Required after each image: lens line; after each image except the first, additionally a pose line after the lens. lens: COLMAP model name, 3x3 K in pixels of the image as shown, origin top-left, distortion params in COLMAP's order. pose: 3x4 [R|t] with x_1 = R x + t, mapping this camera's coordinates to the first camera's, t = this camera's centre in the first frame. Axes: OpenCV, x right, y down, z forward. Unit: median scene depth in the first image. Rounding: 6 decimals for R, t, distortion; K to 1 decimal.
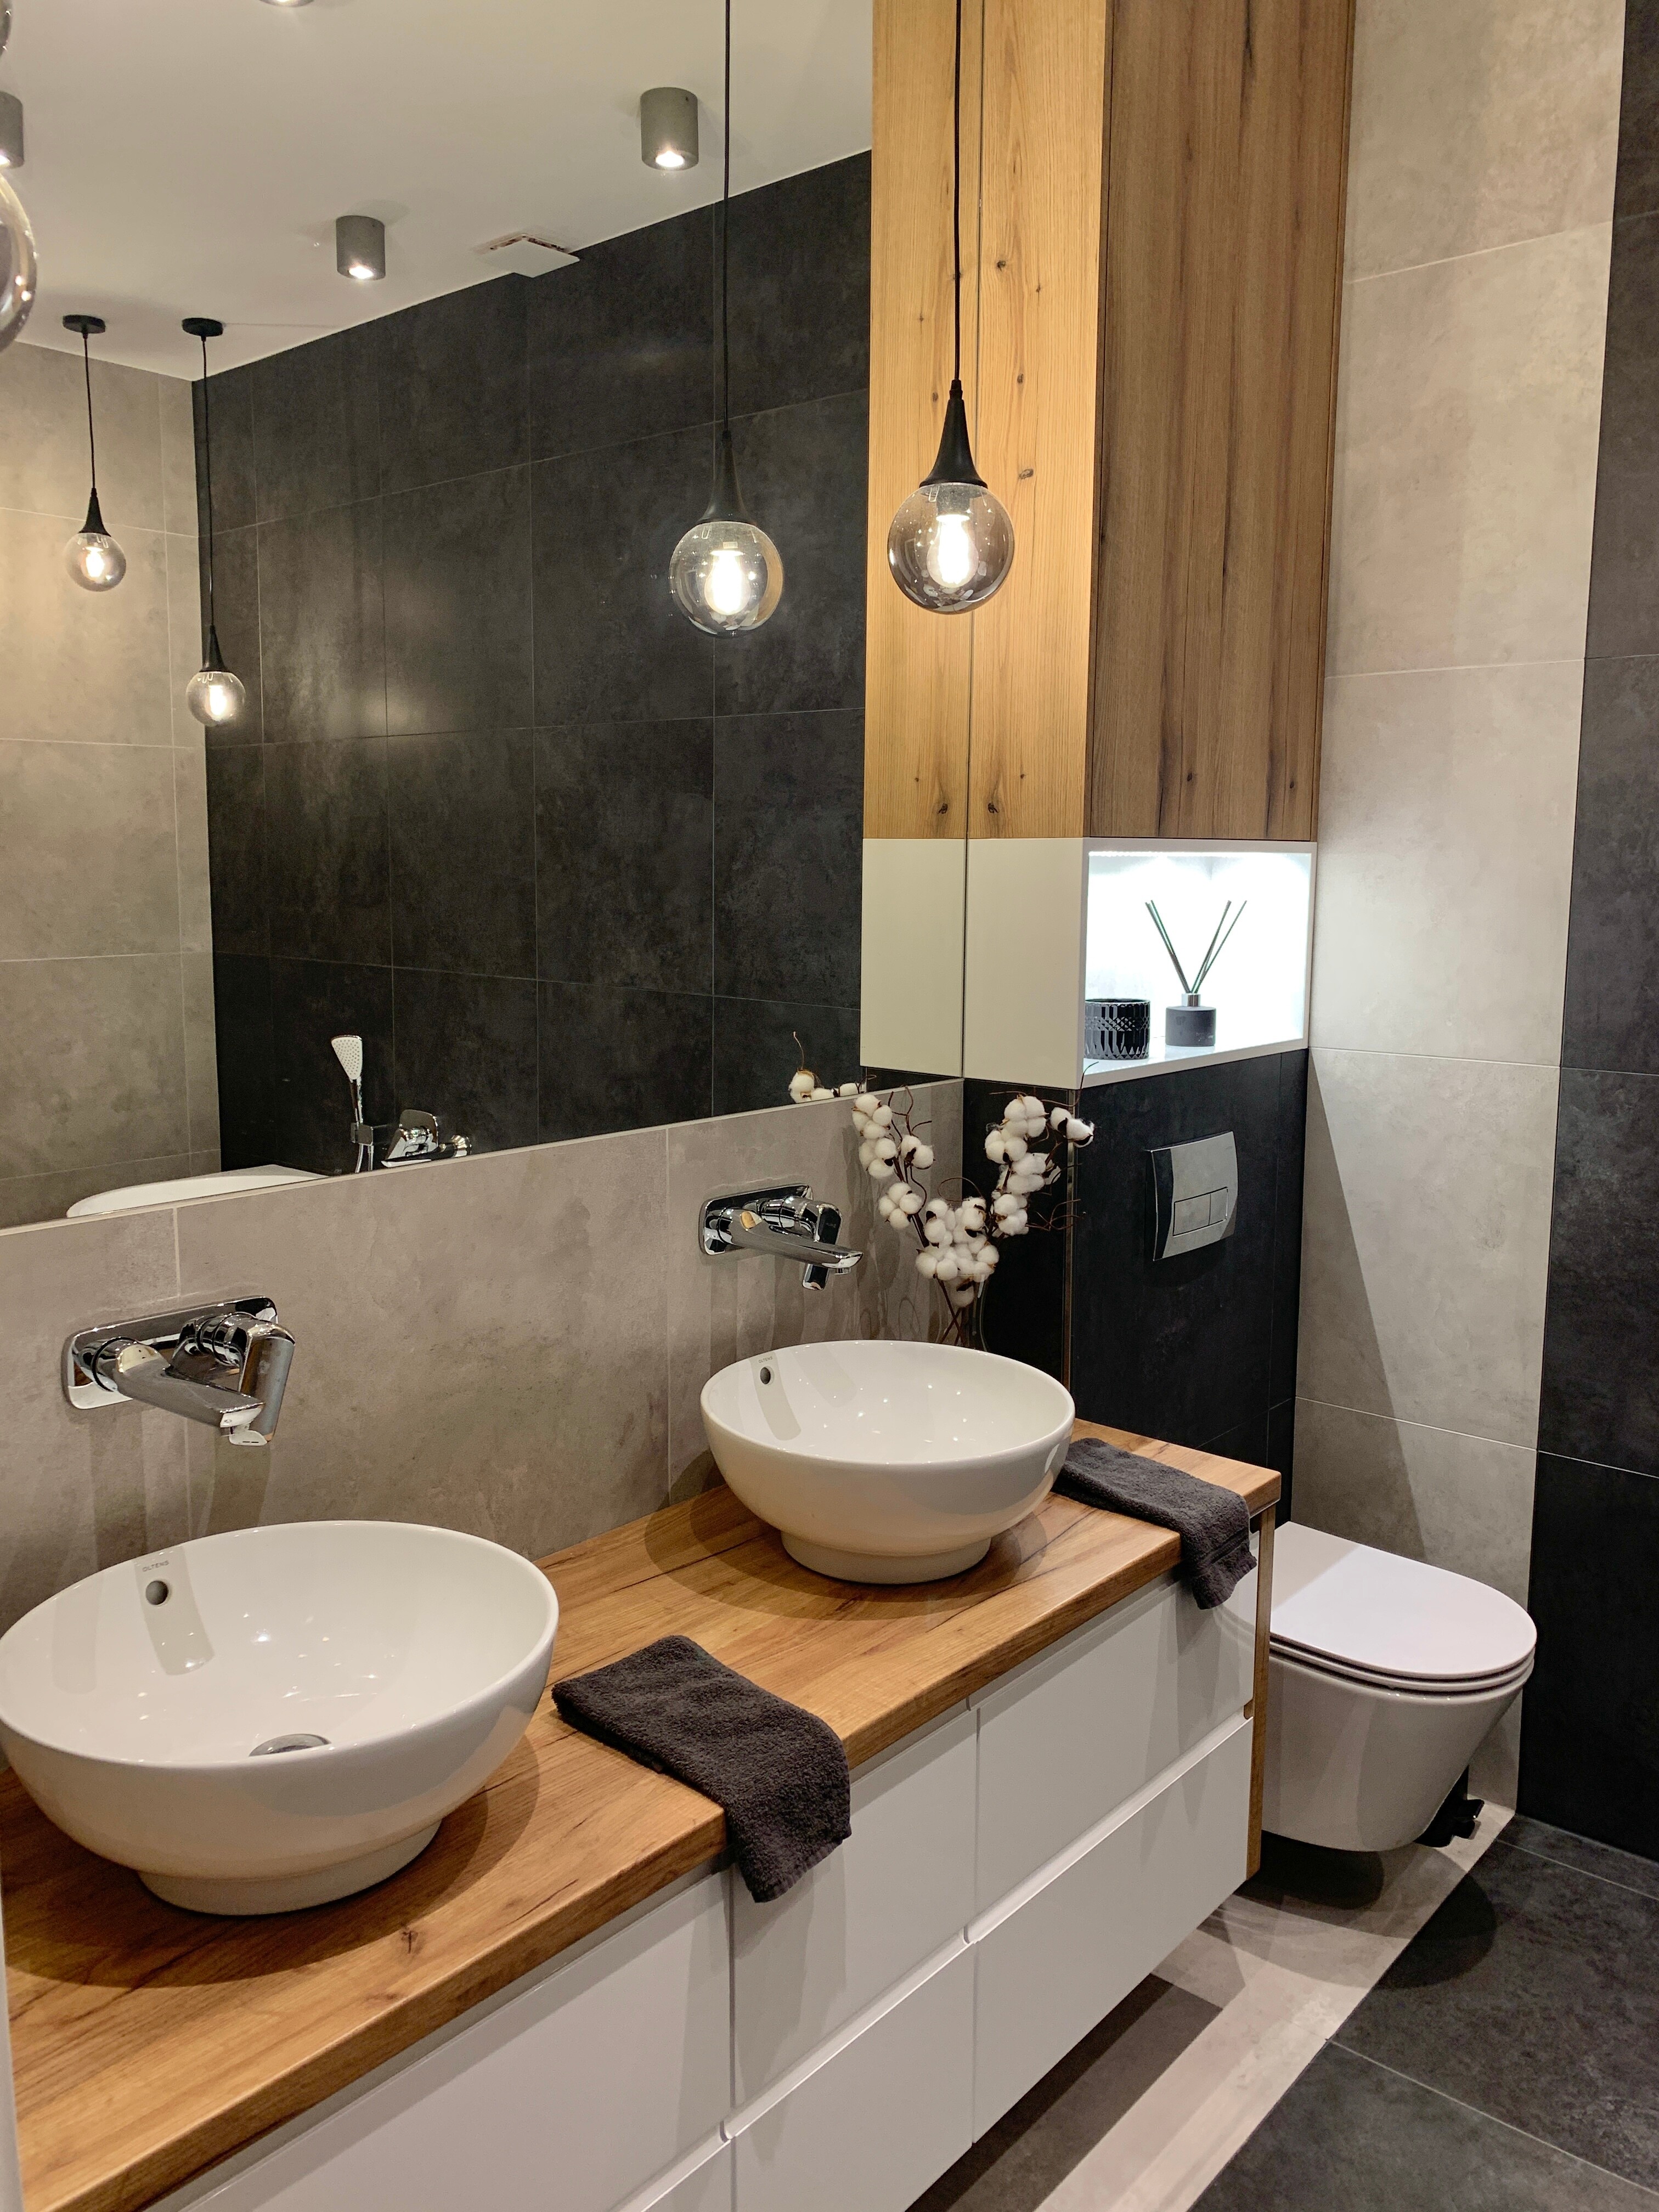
lens RADIAL K [[1677.5, 0, 827.9], [0, 1677.5, 1091.2], [0, 0, 1]] dist [0.023572, -0.006951]
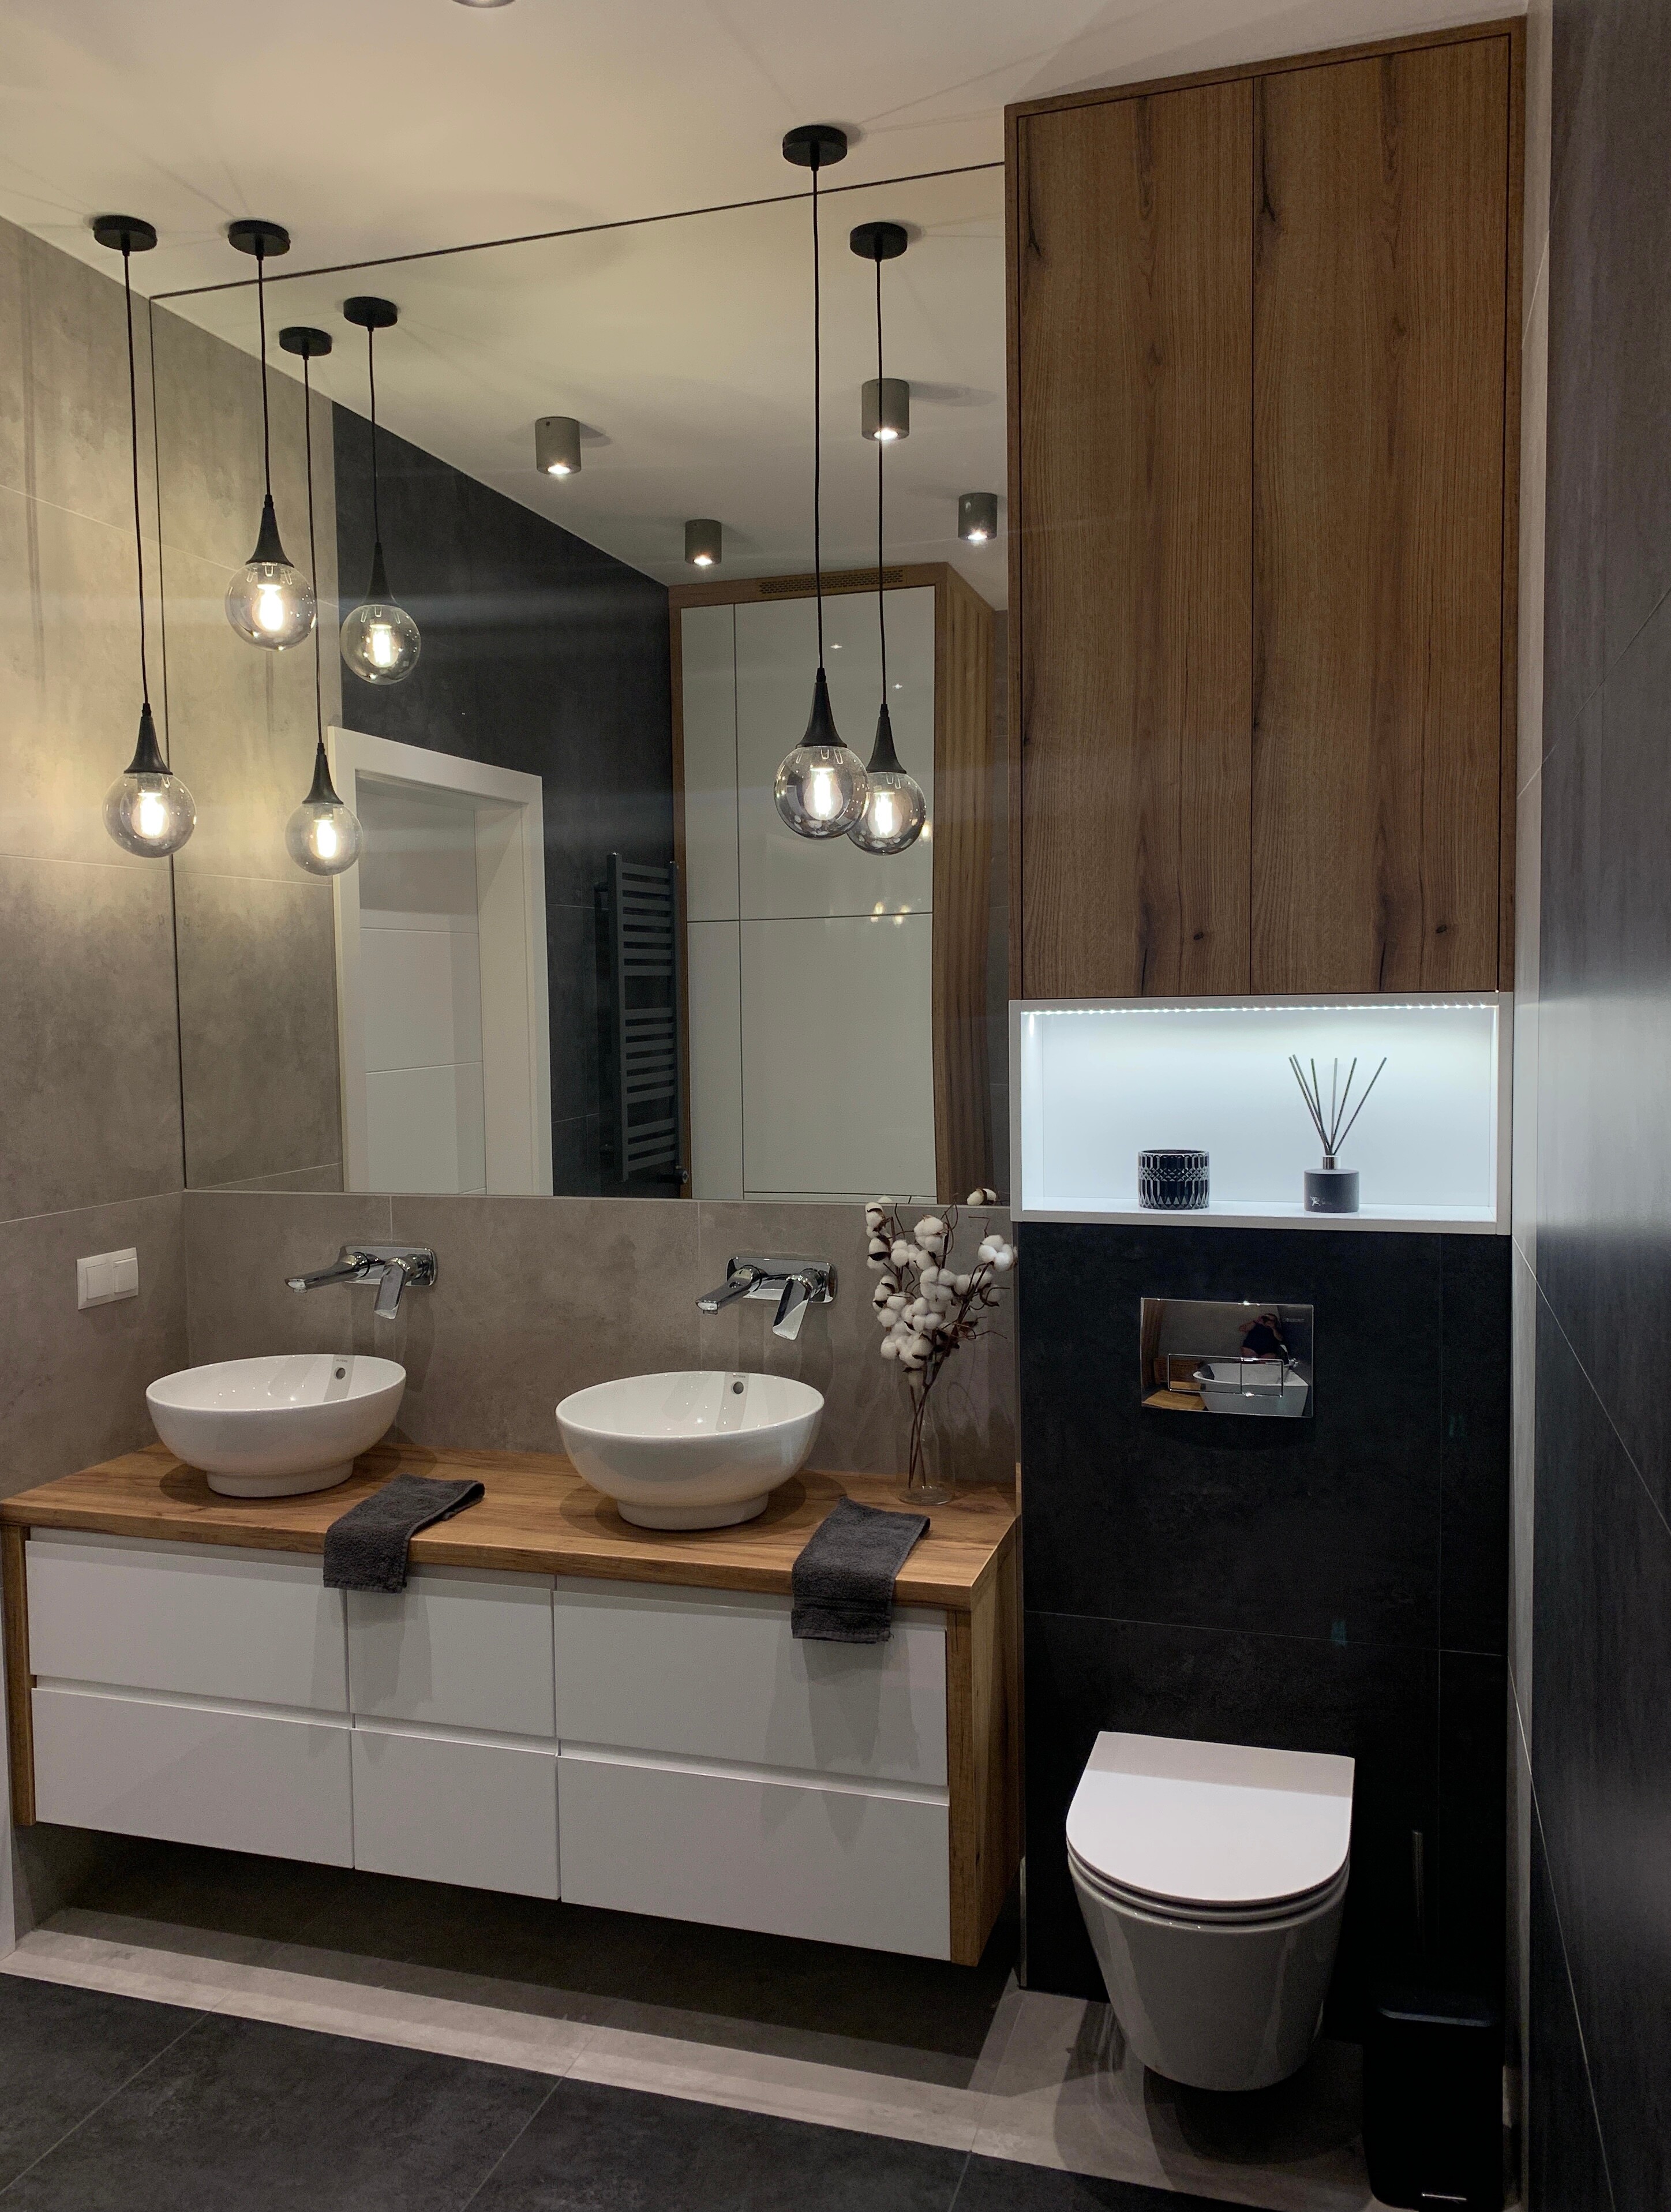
lens RADIAL K [[1776.4, 0, 830.7], [0, 1776.4, 1115.2], [0, 0, 1]] dist [0.040477, -0.010203]
pose [[0.398987, 0.055627, -0.915268, 1.238207], [-0.106115, 0.994253, 0.014170, -0.079436], [0.910796, 0.091470, 0.402597, 0.418101]]
